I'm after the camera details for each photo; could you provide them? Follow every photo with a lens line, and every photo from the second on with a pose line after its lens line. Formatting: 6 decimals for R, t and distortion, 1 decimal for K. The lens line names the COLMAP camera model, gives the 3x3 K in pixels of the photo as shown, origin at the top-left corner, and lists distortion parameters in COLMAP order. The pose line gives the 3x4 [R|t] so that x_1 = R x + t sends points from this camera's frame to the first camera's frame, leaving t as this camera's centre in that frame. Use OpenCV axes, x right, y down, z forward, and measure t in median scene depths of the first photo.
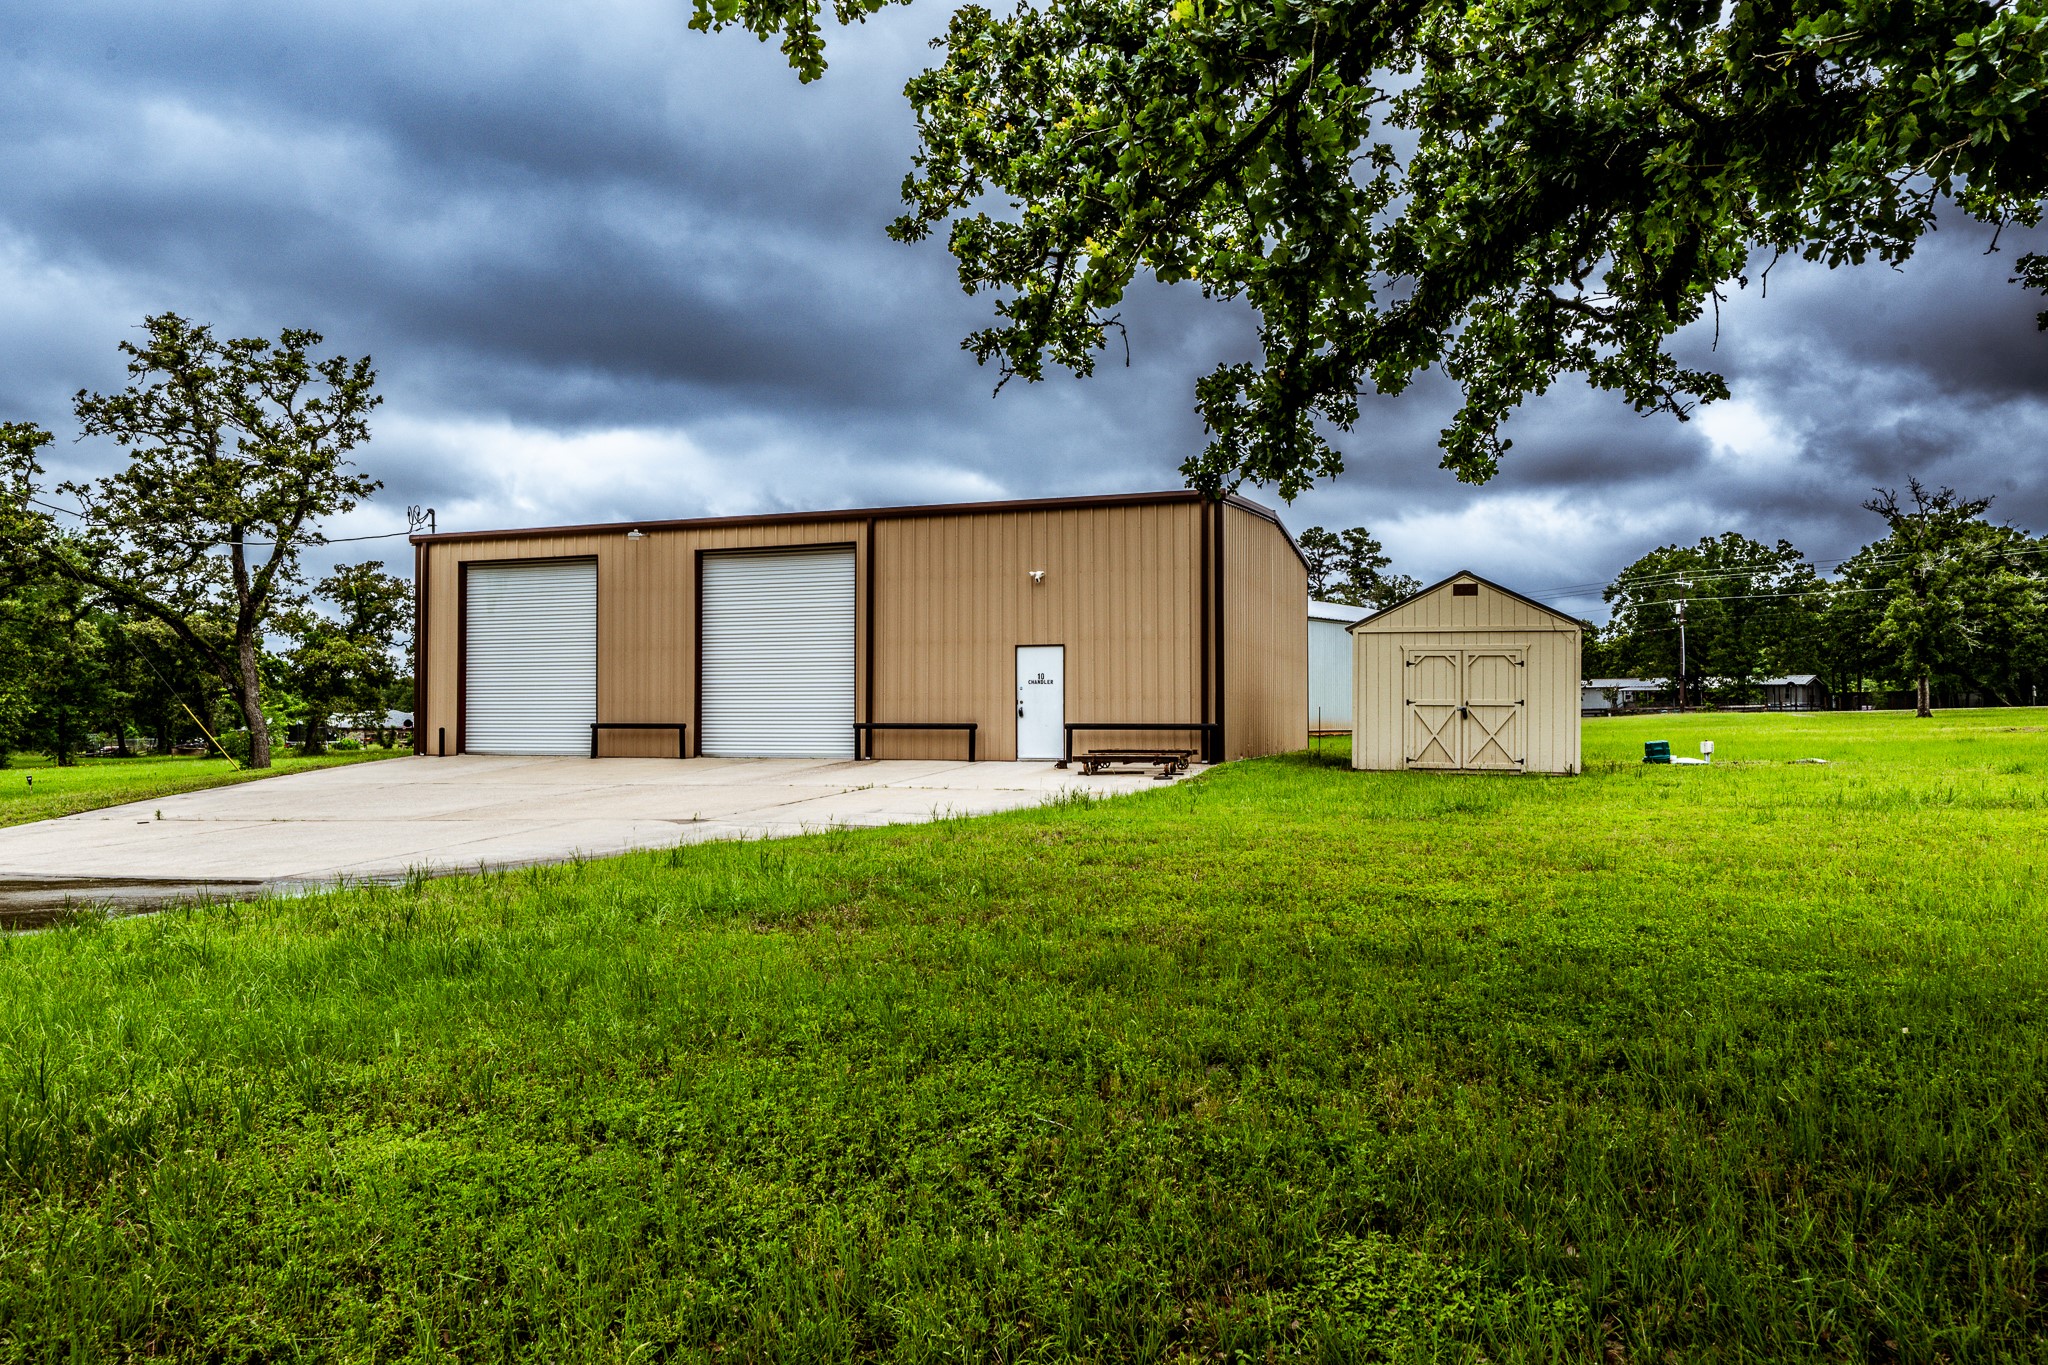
lens RADIAL K [[1347.2, 0, 1024.0], [0, 1347.2, 682.5], [0, 0, 1]] dist [-0.003580, 0.000348]
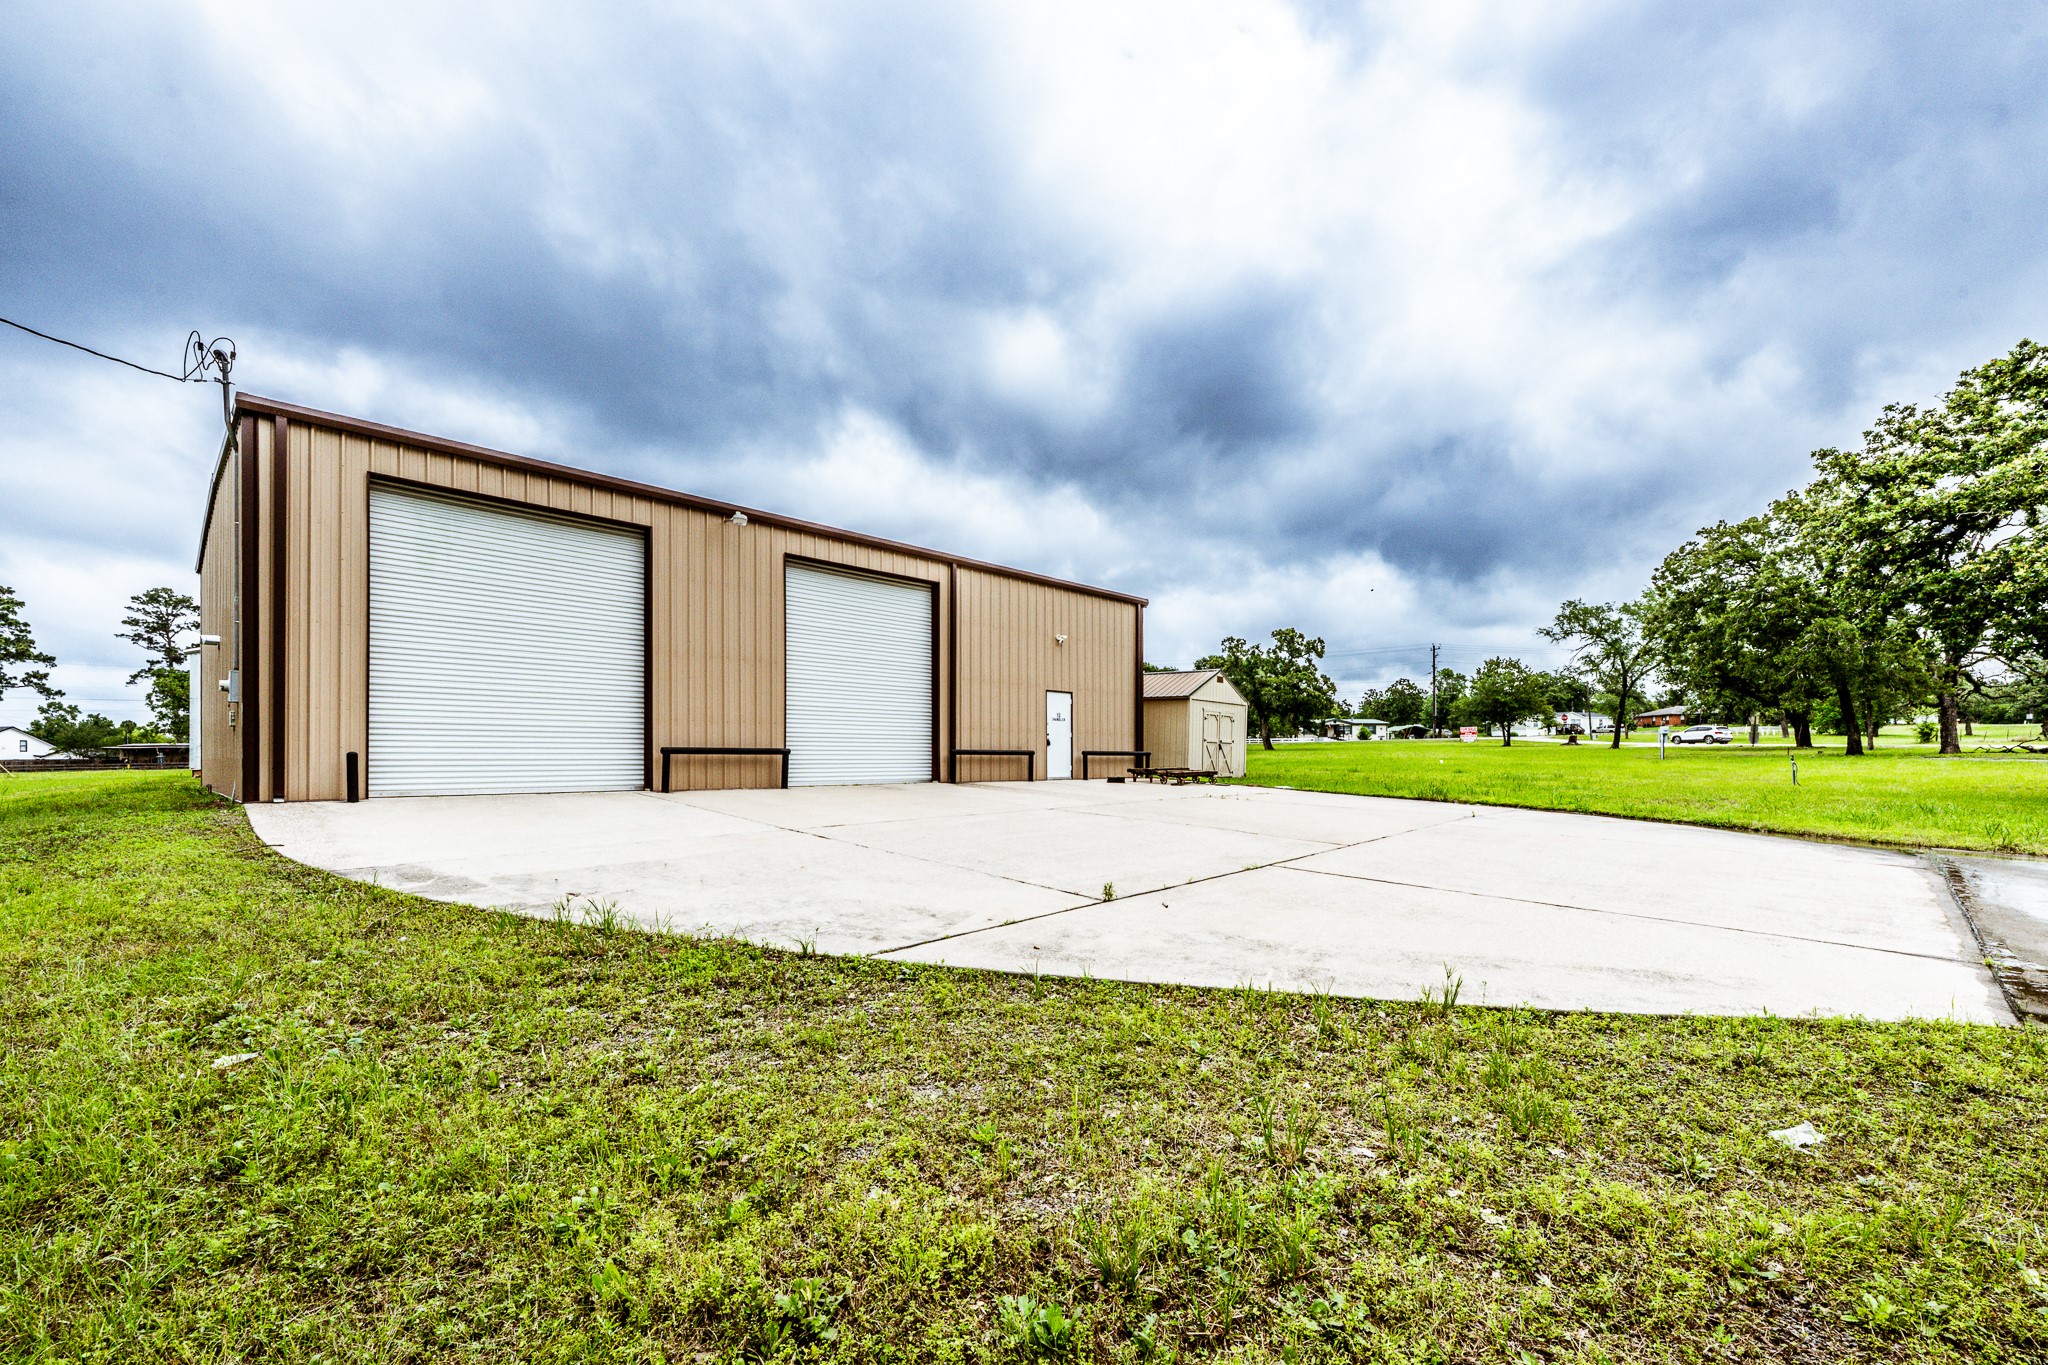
lens RADIAL K [[835.1, 0, 982.3], [0, 835.1, 779.9], [0, 0, 1]] dist [0.000680, -0.000006]
pose [[0.444143, -0.021308, 0.895702, -0.892529], [-0.022628, 0.999132, 0.034989, 0.037717], [-0.895670, -0.035808, 0.443275, 0.832146]]
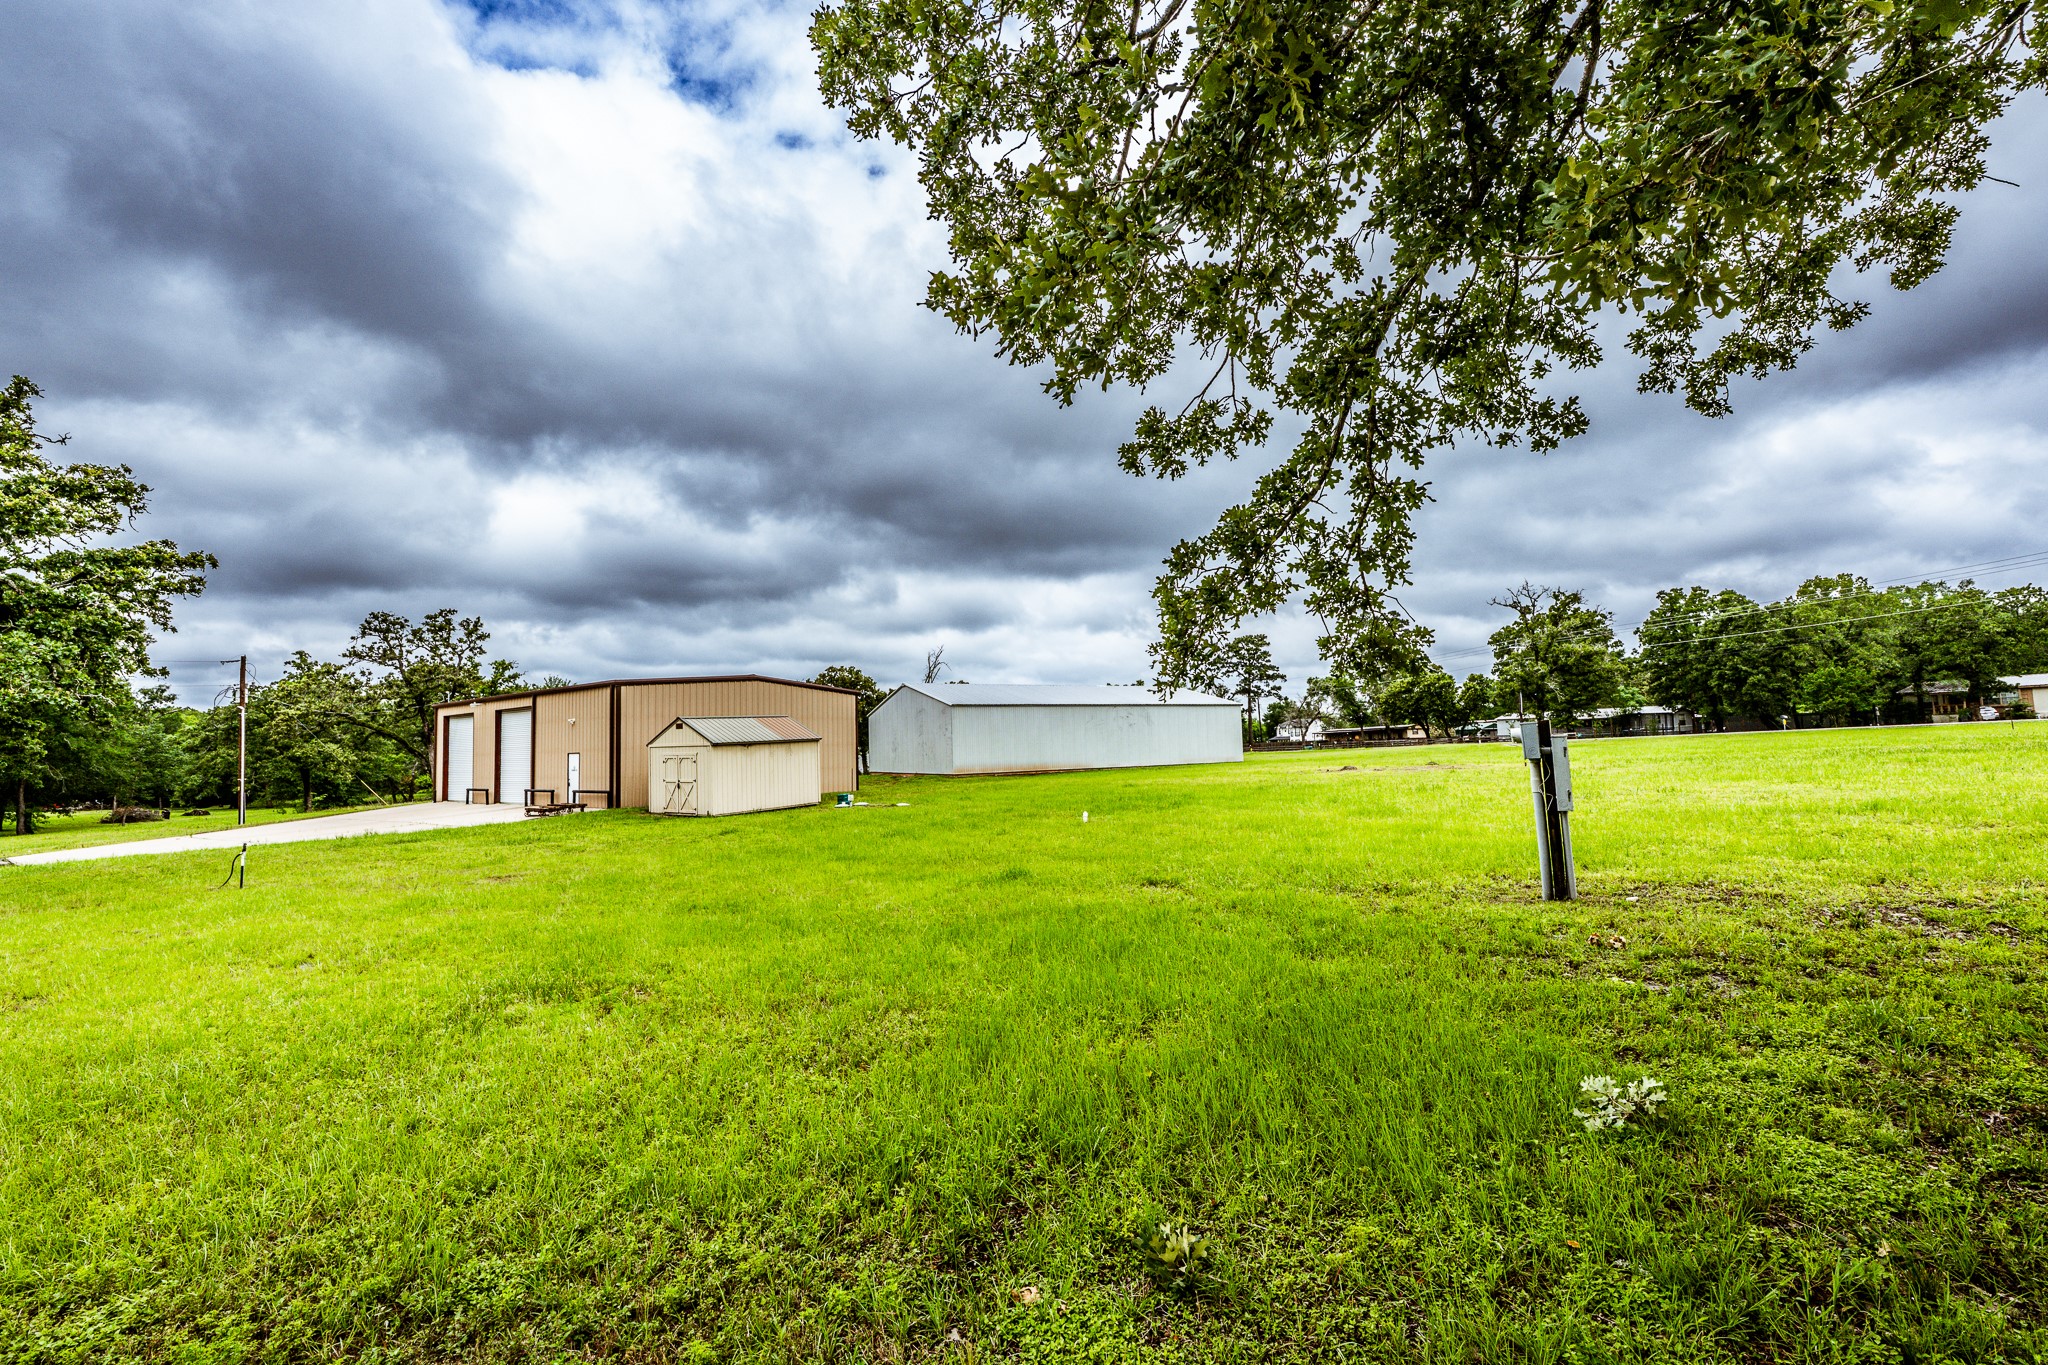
lens RADIAL K [[863.1, 0, 1024.0], [0, 863.1, 682.5], [0, 0, 1]] dist [-0.001674, 0.000000]
pose [[0.947658, -0.050424, -0.315281, 1.358966], [0.037059, 0.998148, -0.048248, -0.056596], [0.317130, 0.034038, 0.947771, -0.093957]]
